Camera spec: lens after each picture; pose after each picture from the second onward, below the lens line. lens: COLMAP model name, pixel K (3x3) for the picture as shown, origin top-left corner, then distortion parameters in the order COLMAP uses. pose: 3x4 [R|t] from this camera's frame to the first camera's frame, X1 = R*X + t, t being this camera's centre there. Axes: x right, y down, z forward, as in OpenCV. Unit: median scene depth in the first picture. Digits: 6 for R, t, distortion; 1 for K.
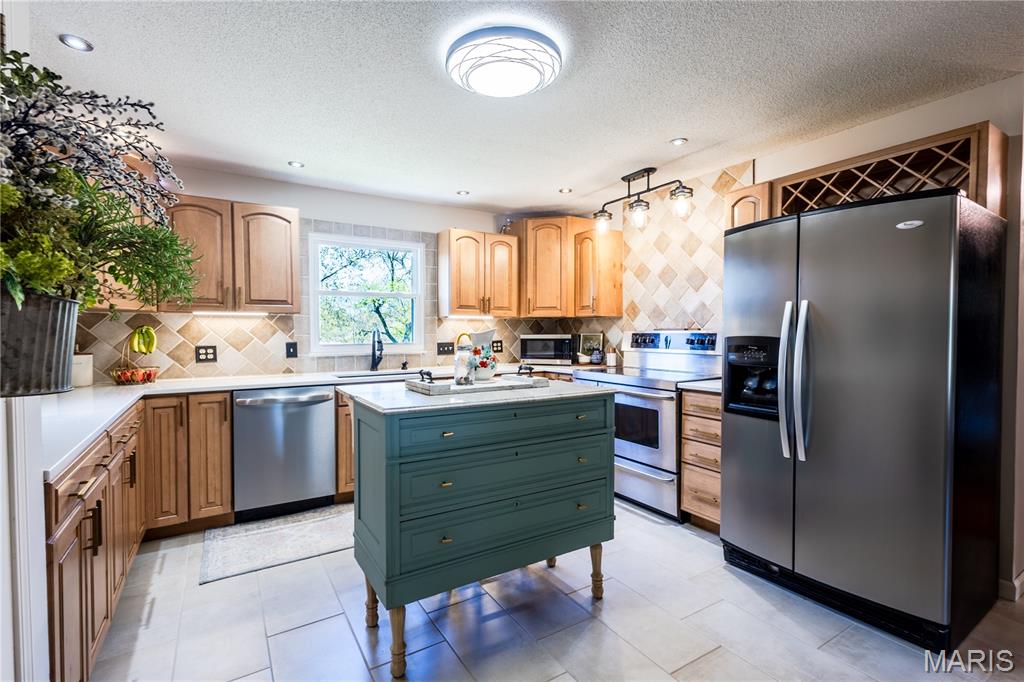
lens RADIAL K [[472.0, 0, 512.0], [0, 472.0, 341.0], [0, 0, 1]] dist [0.008855, 0.000184]
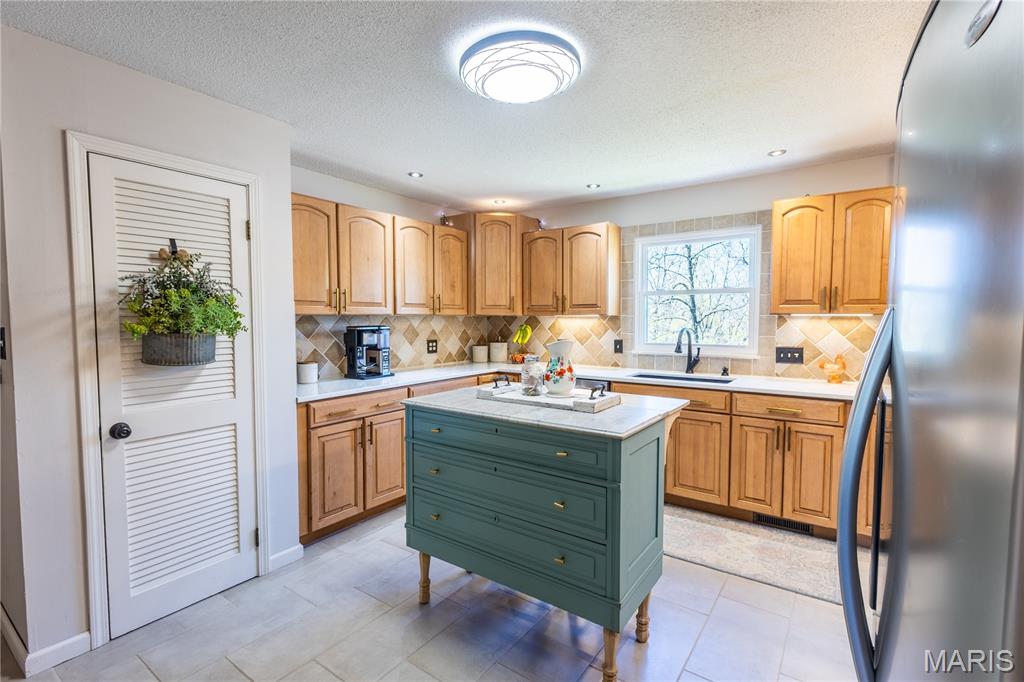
lens RADIAL K [[472.0, 0, 512.0], [0, 472.0, 341.0], [0, 0, 1]] dist [0.008855, 0.000184]
pose [[0.385209, 0.049574, -0.921497, 0.491929], [-0.019296, 0.998770, 0.045665, -0.041804], [0.922628, 0.000191, 0.385692, 0.340711]]
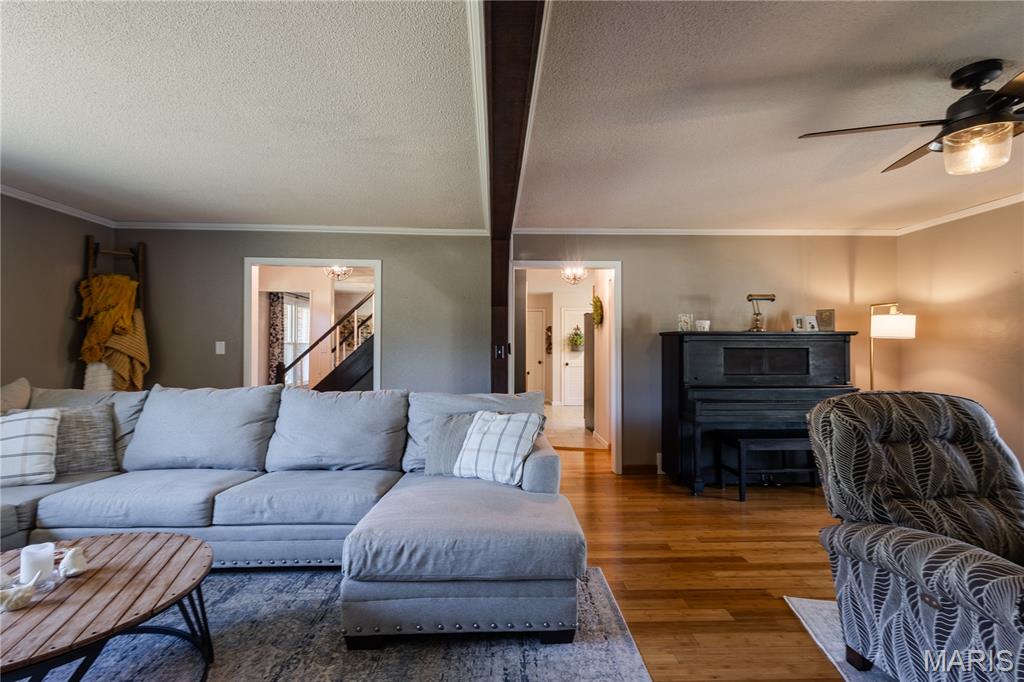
lens RADIAL K [[472.0, 0, 512.0], [0, 472.0, 341.0], [0, 0, 1]] dist [0.008855, 0.000184]
pose [[-0.500339, -0.010233, -0.865769, 2.406602], [-0.020295, 0.999794, -0.000089, -0.031205], [0.865592, 0.017526, -0.500444, 1.251932]]
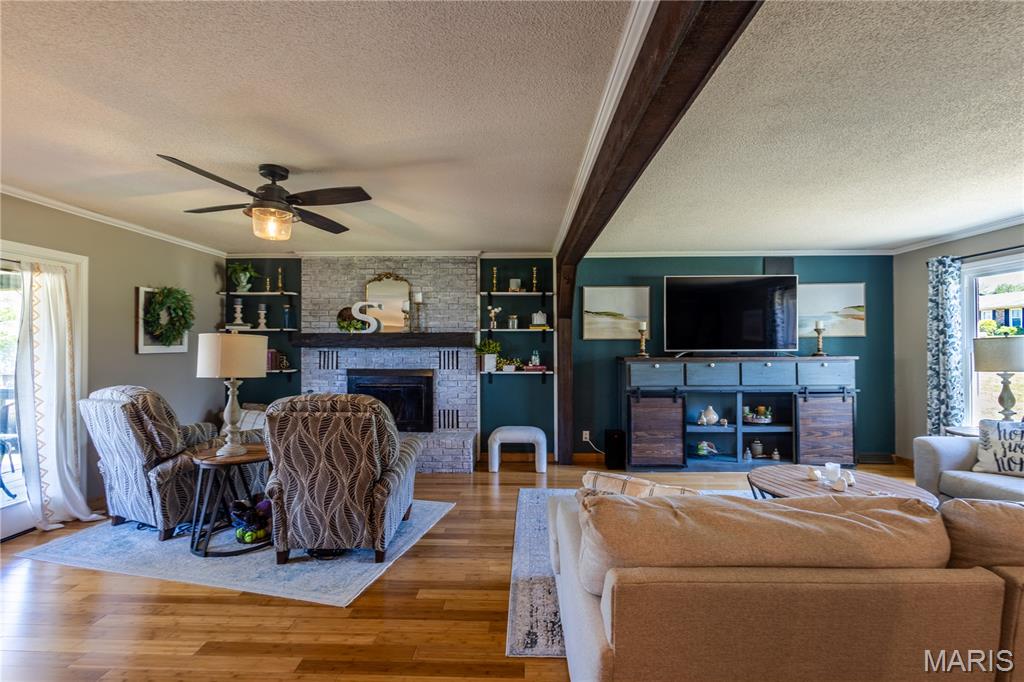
lens RADIAL K [[488.7, 0, 512.0], [0, 488.7, 341.0], [0, 0, 1]] dist [0.008530, 0.000201]
pose [[0.543125, 0.012563, 0.839558, 1.211628], [0.015780, 0.999559, -0.025166, -0.044454], [-0.839503, 0.026916, 0.542687, 0.677104]]
